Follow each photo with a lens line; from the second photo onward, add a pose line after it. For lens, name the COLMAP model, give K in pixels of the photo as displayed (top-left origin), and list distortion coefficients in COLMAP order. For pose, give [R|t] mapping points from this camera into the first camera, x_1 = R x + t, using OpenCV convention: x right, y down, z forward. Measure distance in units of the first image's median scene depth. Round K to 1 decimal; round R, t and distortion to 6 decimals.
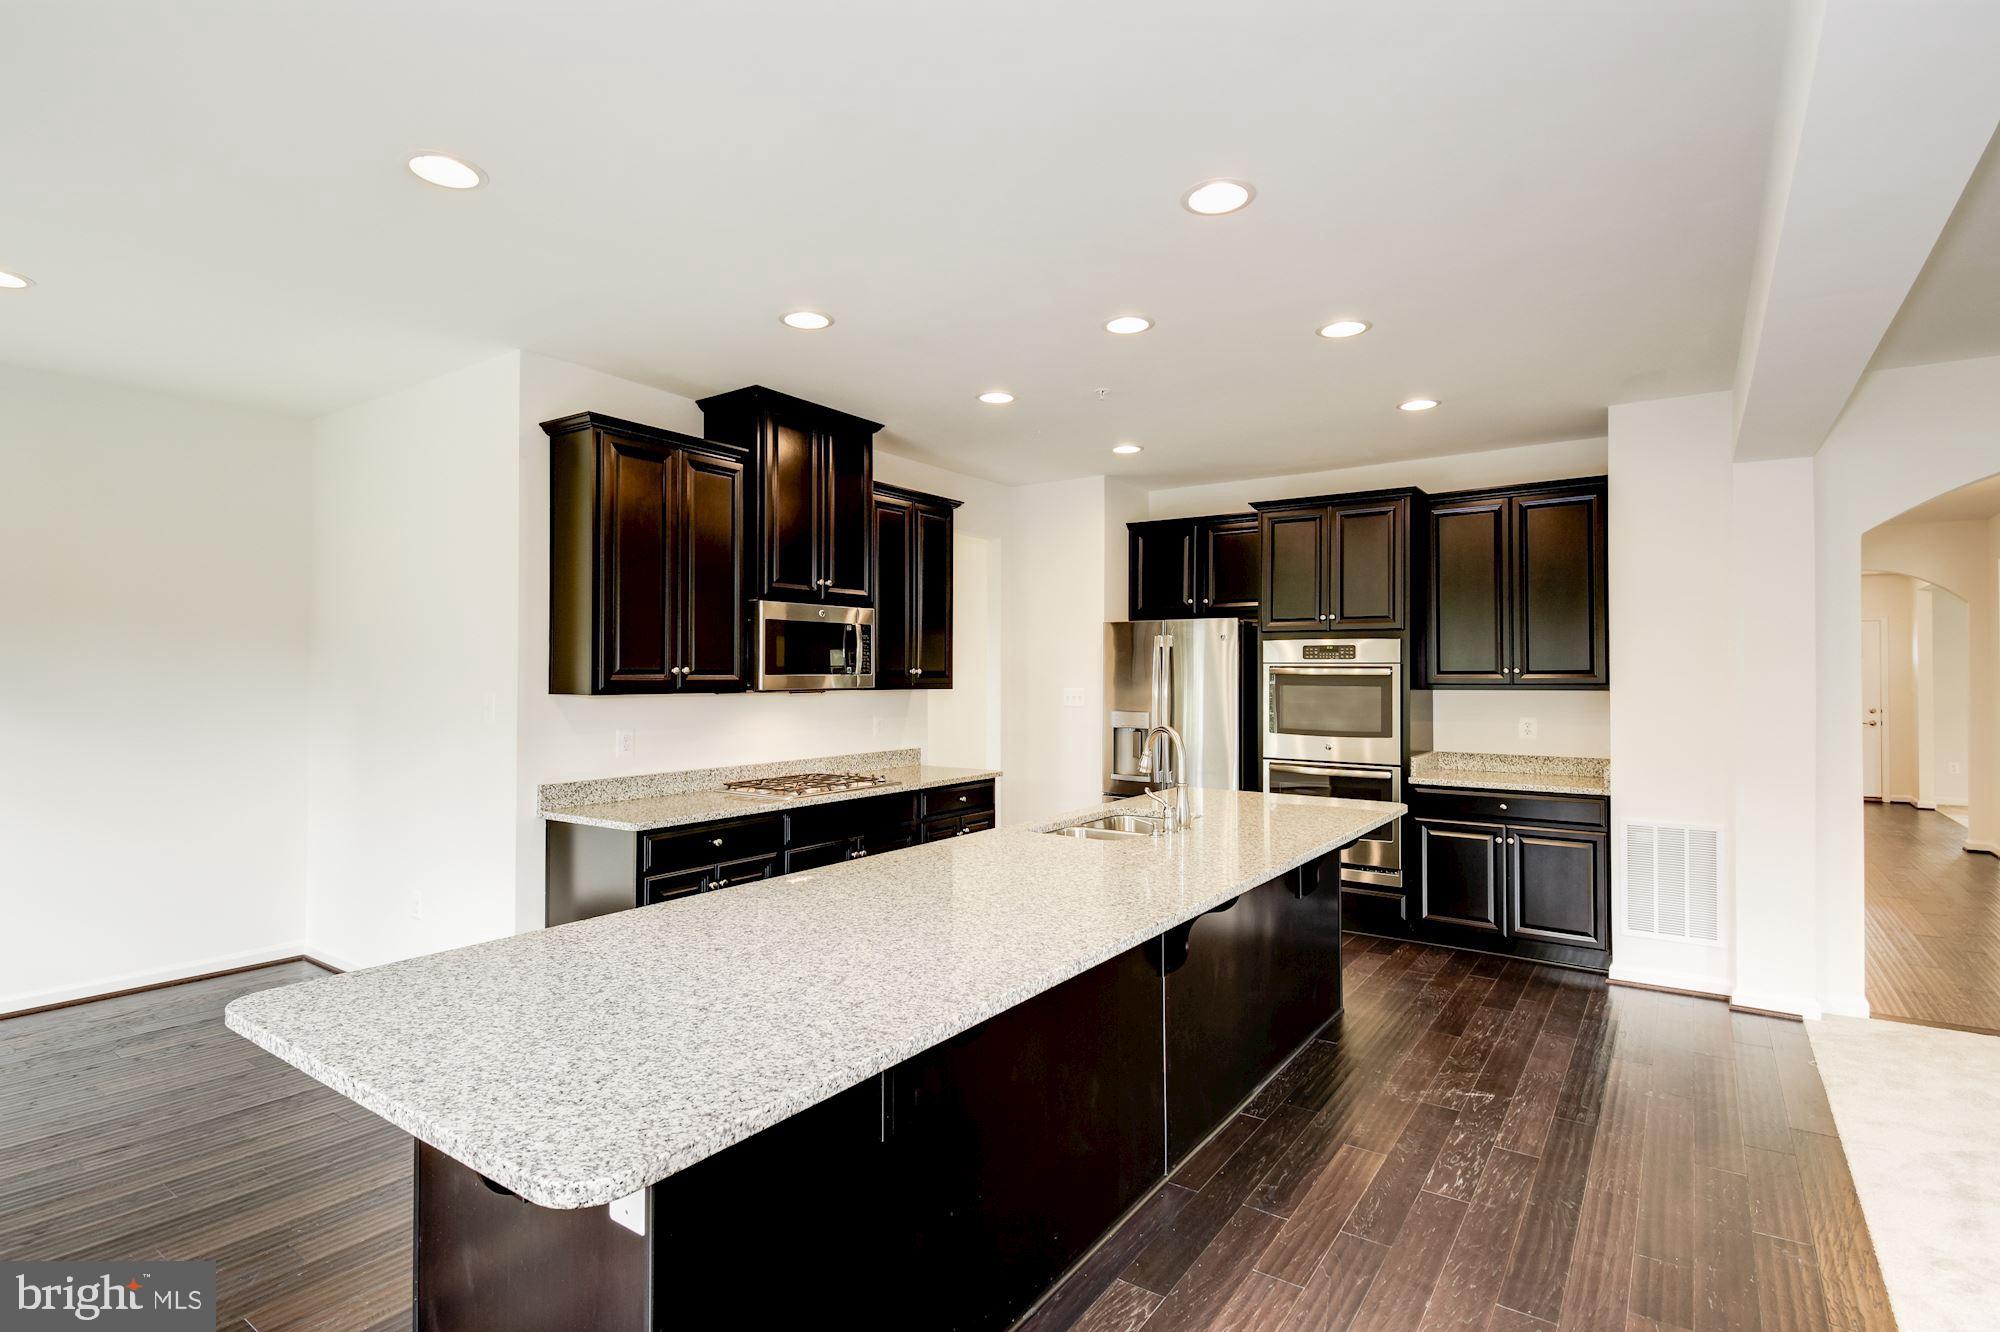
lens RADIAL K [[979.6, 0, 998.9], [0, 979.6, 670.3], [0, 0, 1]] dist [0.004479, -0.006382]
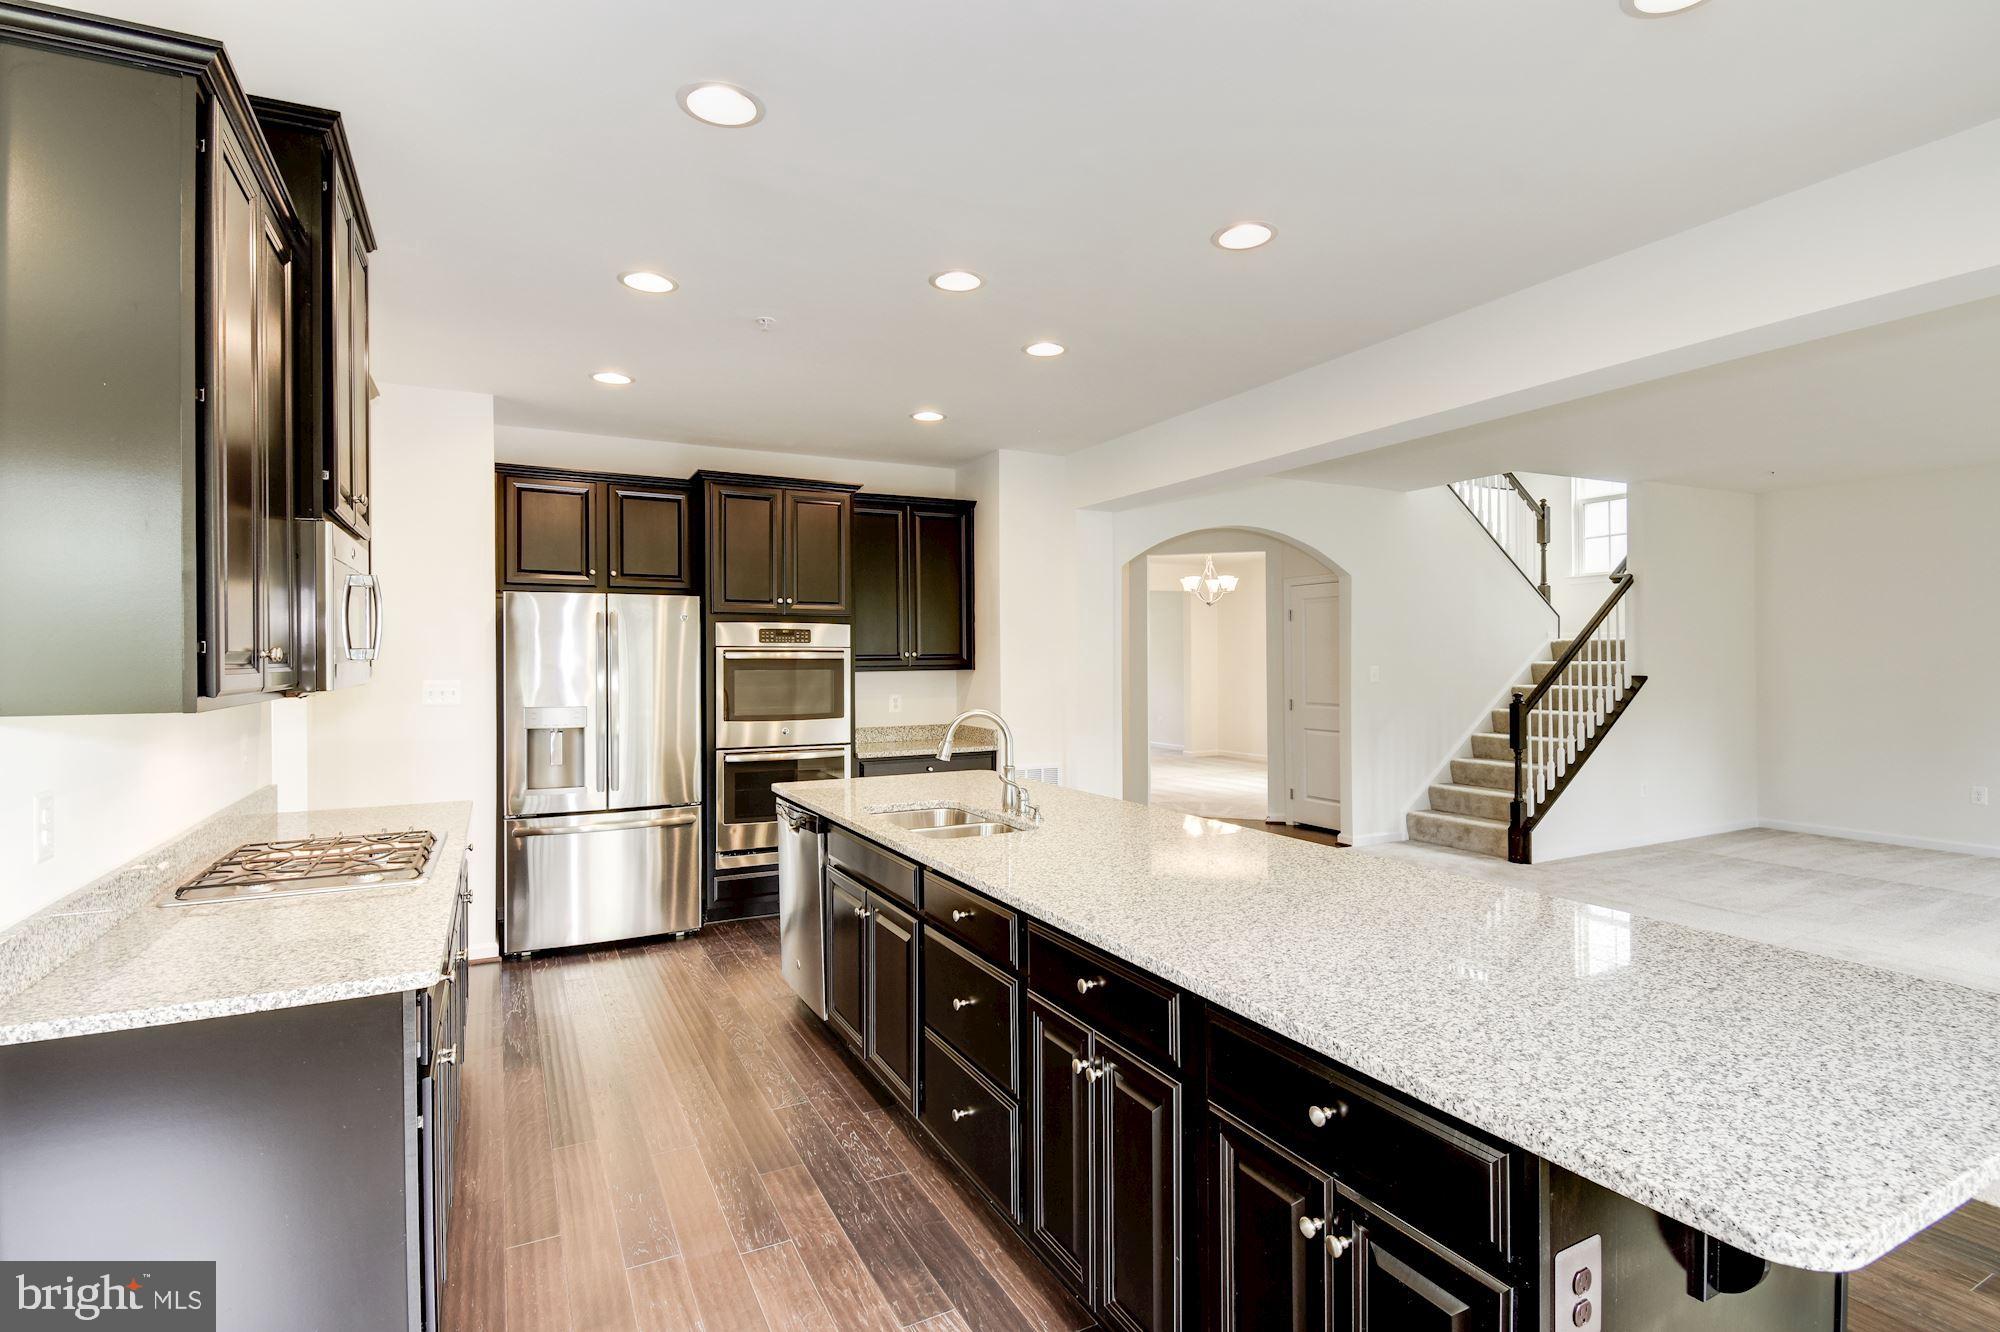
lens RADIAL K [[979.6, 0, 1011.7], [0, 979.6, 655.5], [0, 0, 1]] dist [0.004479, -0.006382]
pose [[0.452576, -0.003053, 0.891721, -0.456277], [0.000402, 0.999995, 0.003220, -0.001831], [-0.891726, -0.001099, 0.452575, 0.351671]]
